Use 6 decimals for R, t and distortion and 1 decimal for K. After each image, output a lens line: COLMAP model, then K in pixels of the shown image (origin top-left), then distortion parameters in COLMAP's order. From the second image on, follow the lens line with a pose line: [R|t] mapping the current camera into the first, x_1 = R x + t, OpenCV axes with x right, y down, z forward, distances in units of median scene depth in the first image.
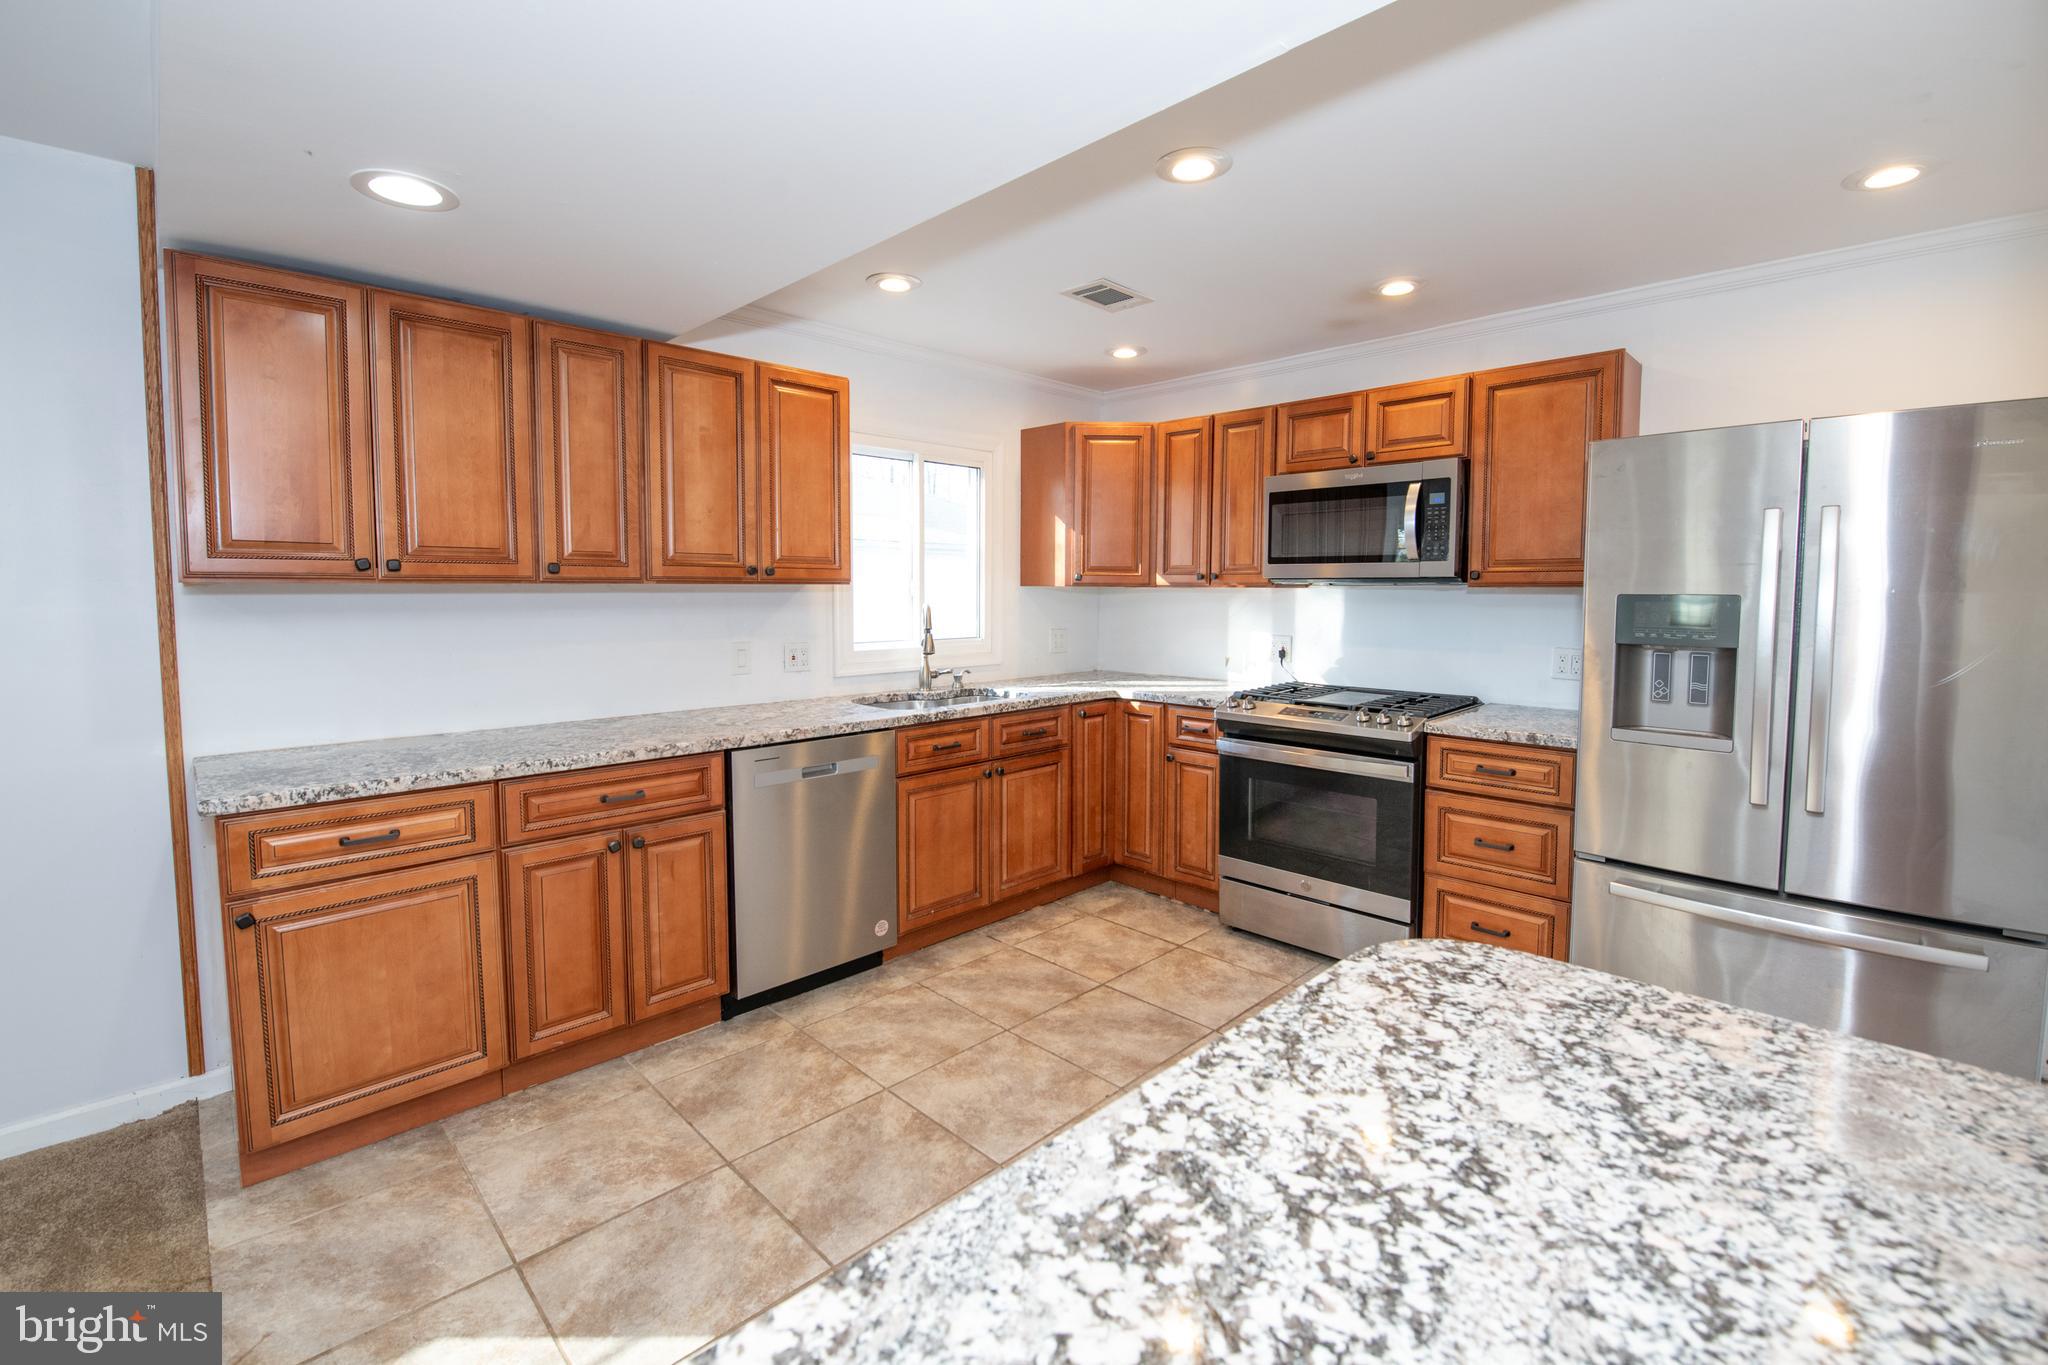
lens RADIAL K [[875.7, 0, 1028.6], [0, 875.7, 648.8], [0, 0, 1]] dist [-0.014957, -0.002911]
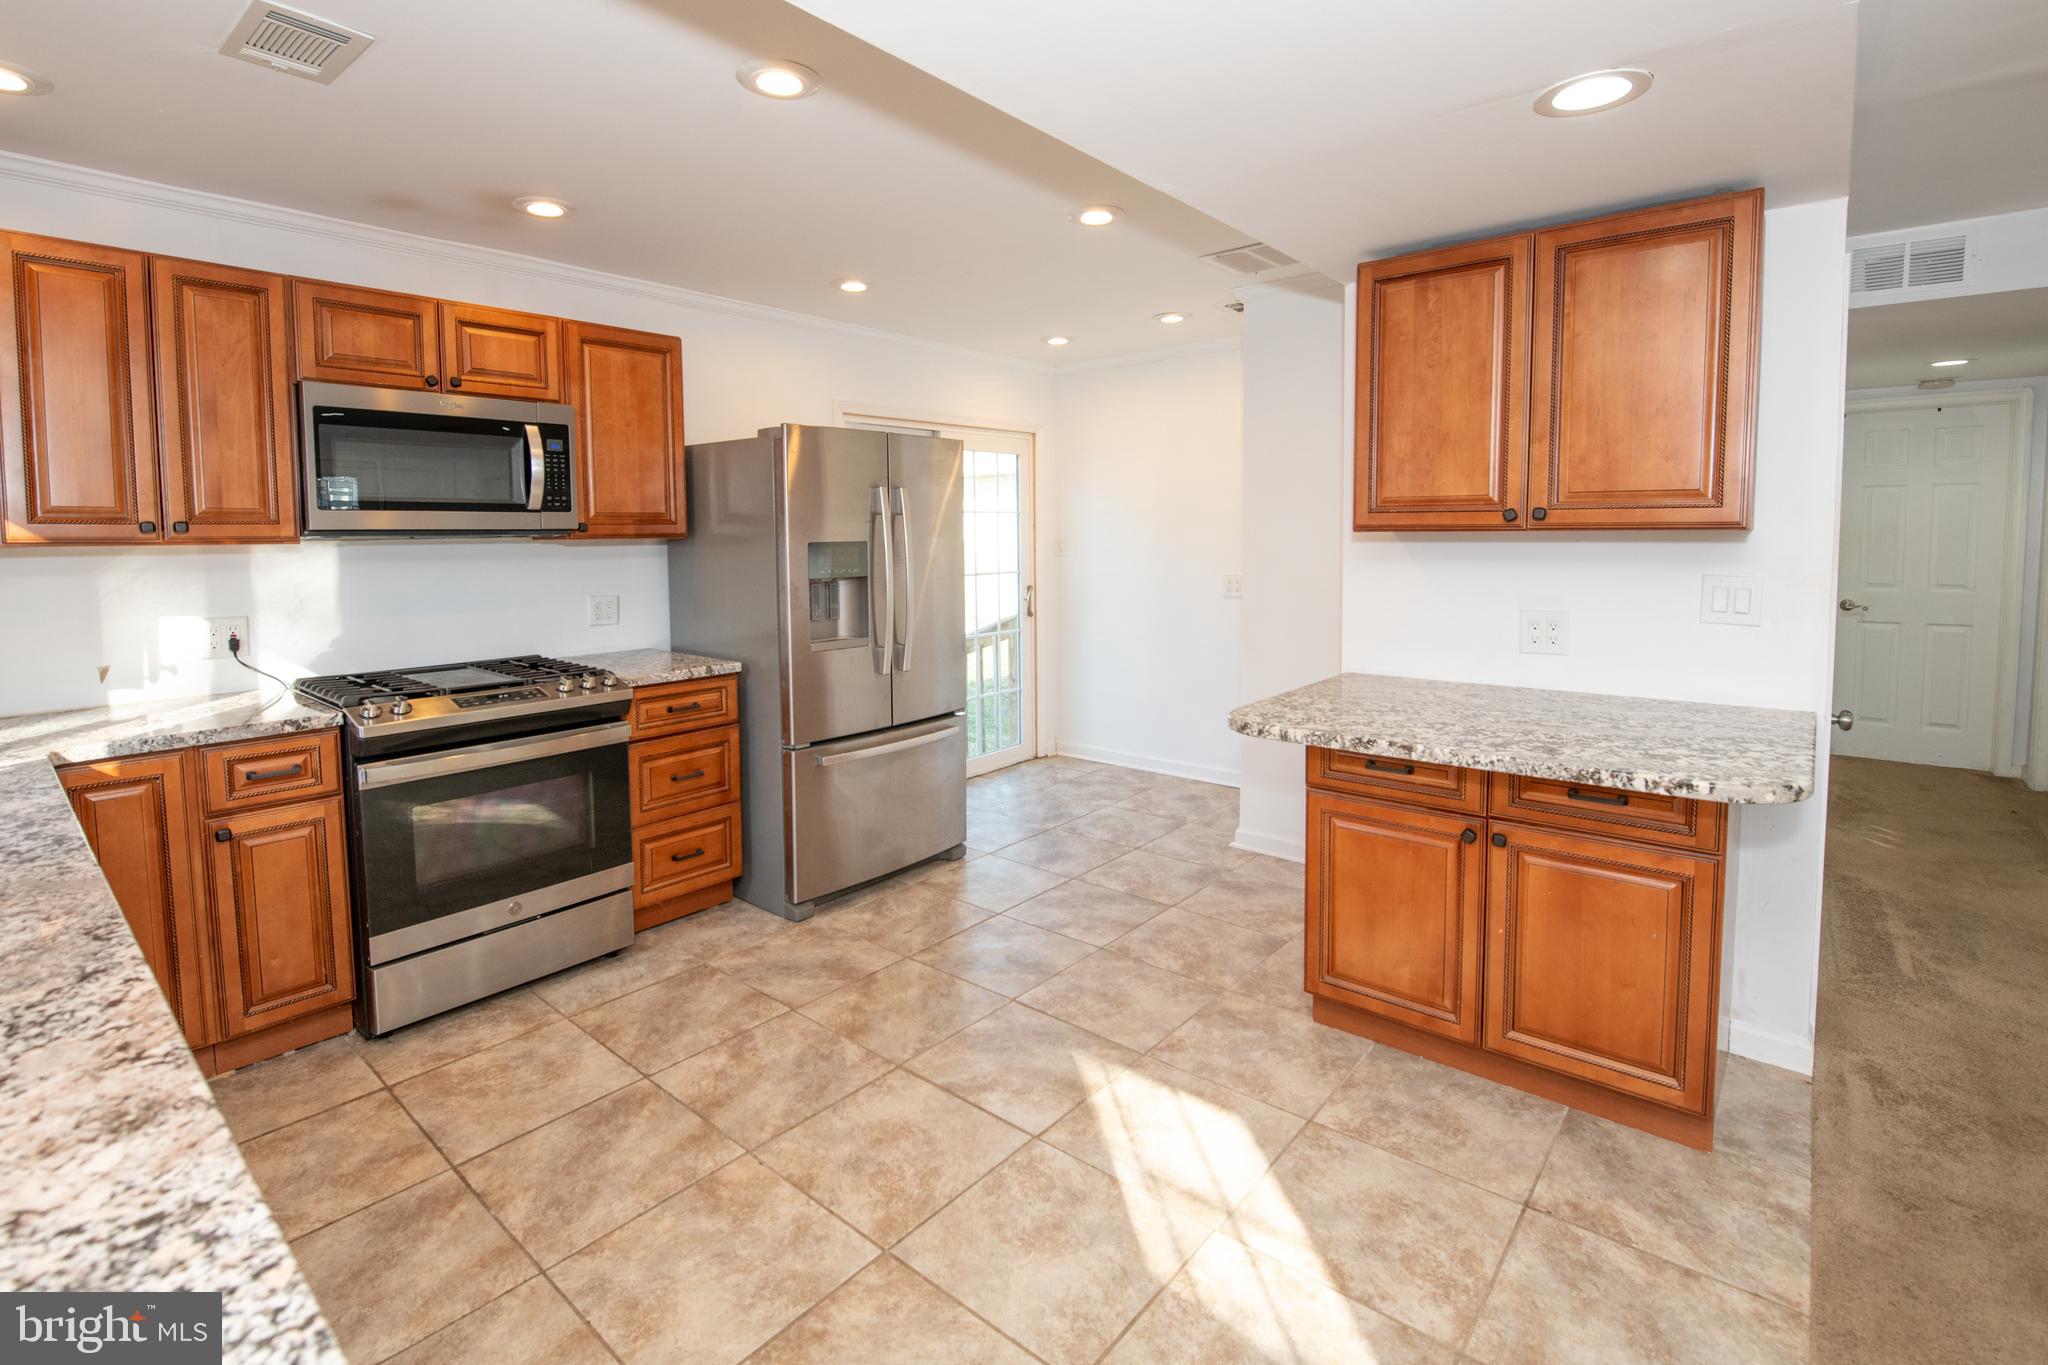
lens RADIAL K [[941.2, 0, 1005.7], [0, 941.2, 595.6], [0, 0, 1]] dist [-0.010086, -0.004752]
pose [[-0.075636, -0.067408, 0.994854, -0.680823], [0.078590, 0.994206, 0.073339, -0.055398], [-0.994034, 0.083732, -0.069900, 0.703614]]
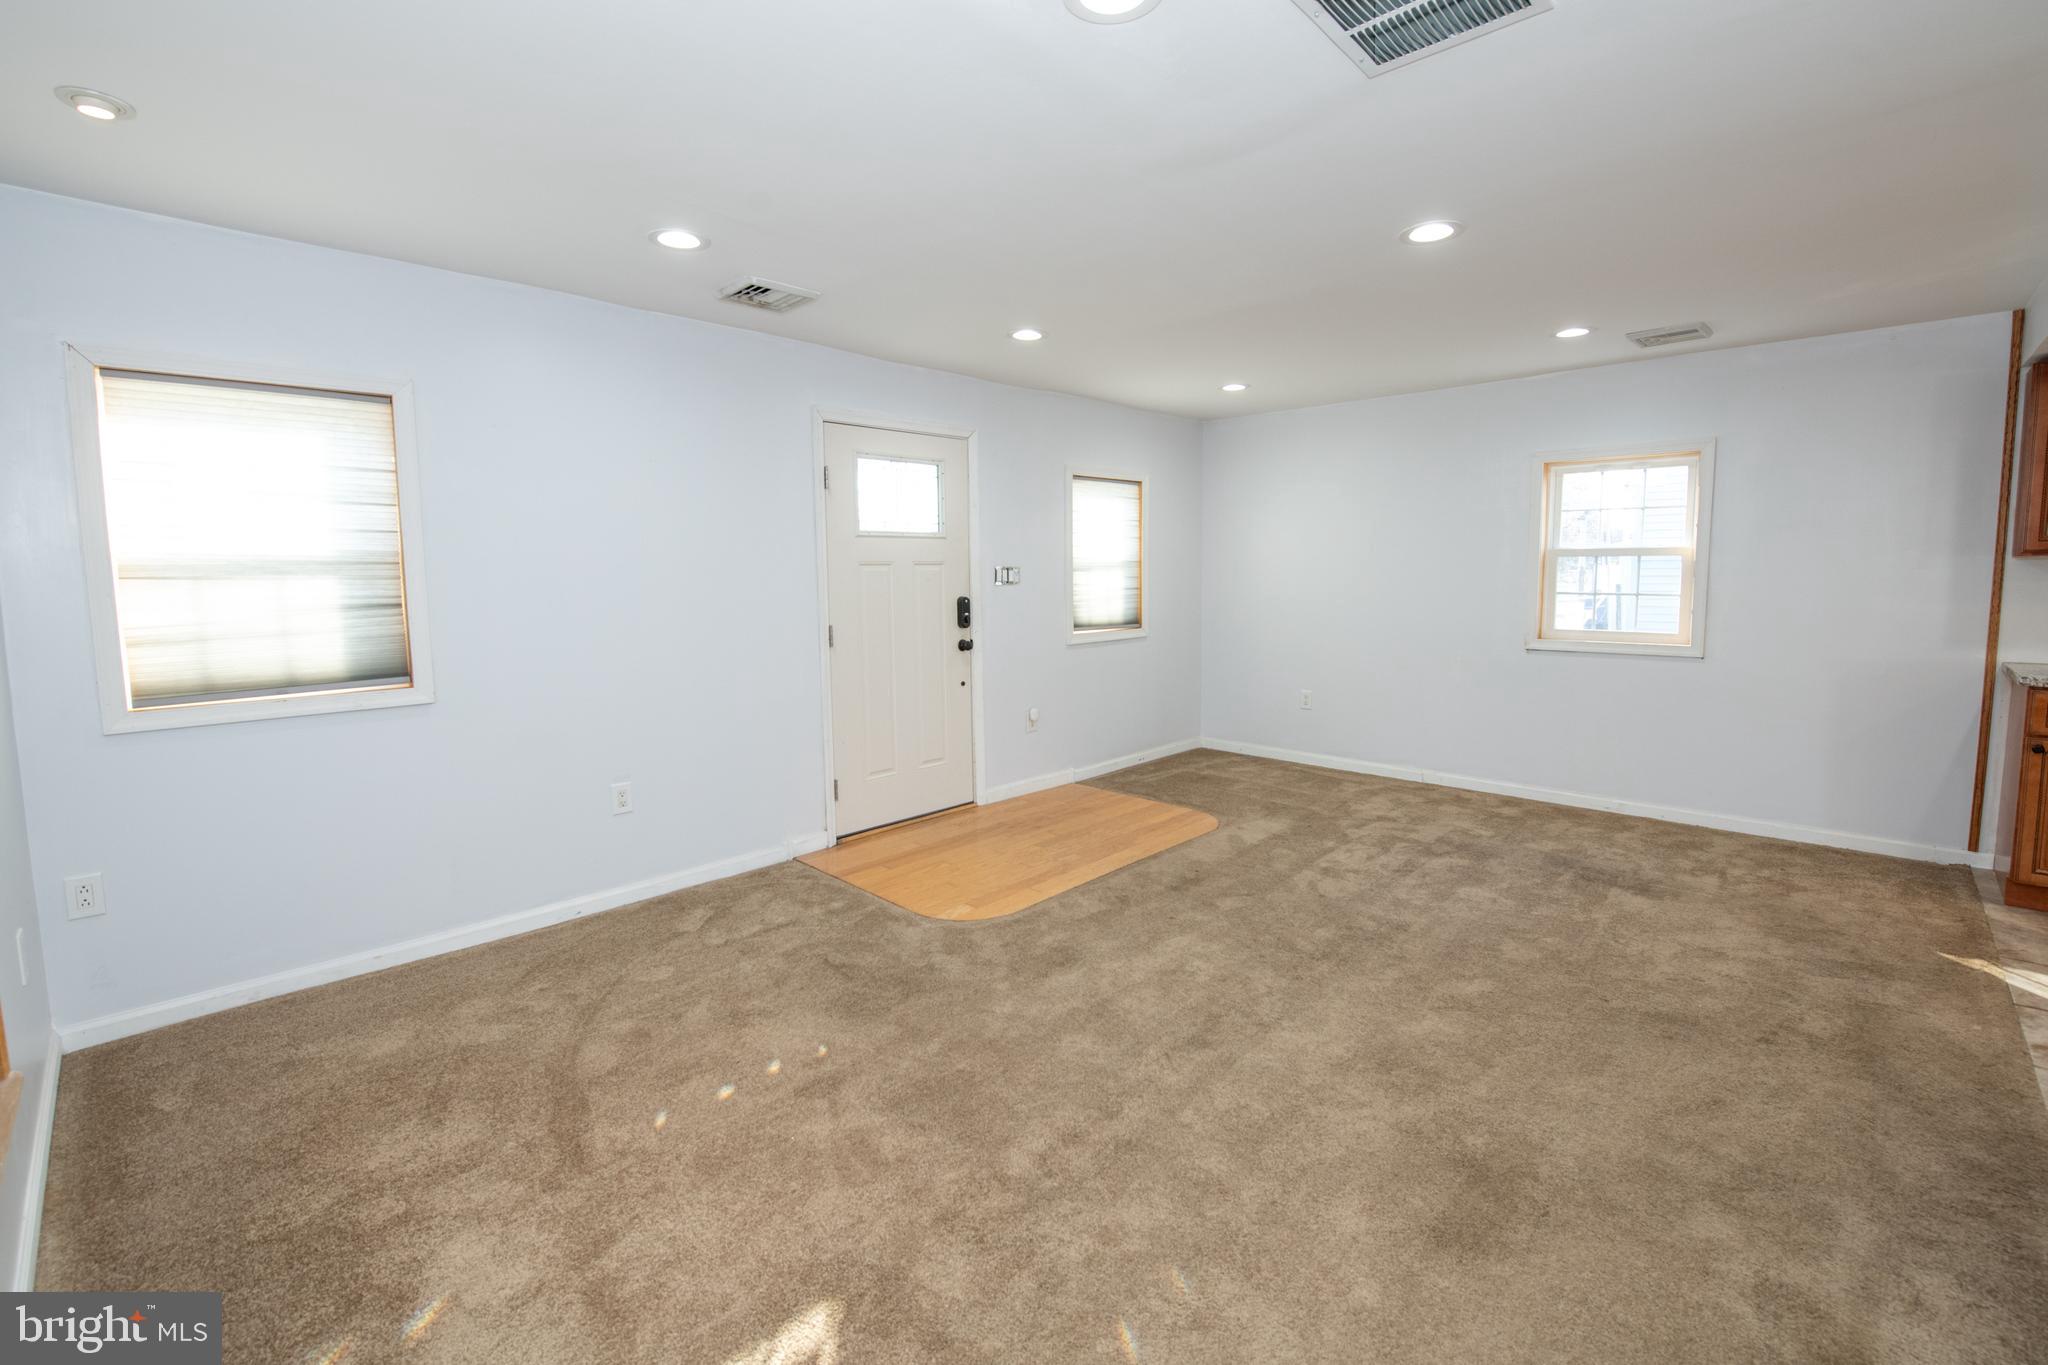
lens RADIAL K [[875.7, 0, 1028.6], [0, 875.7, 648.8], [0, 0, 1]] dist [-0.014957, -0.002911]
pose [[0.019251, 0.088058, -0.995929, 0.532314], [-0.056811, 0.994601, 0.086842, 0.055346], [0.998199, 0.054907, 0.024150, -0.773754]]
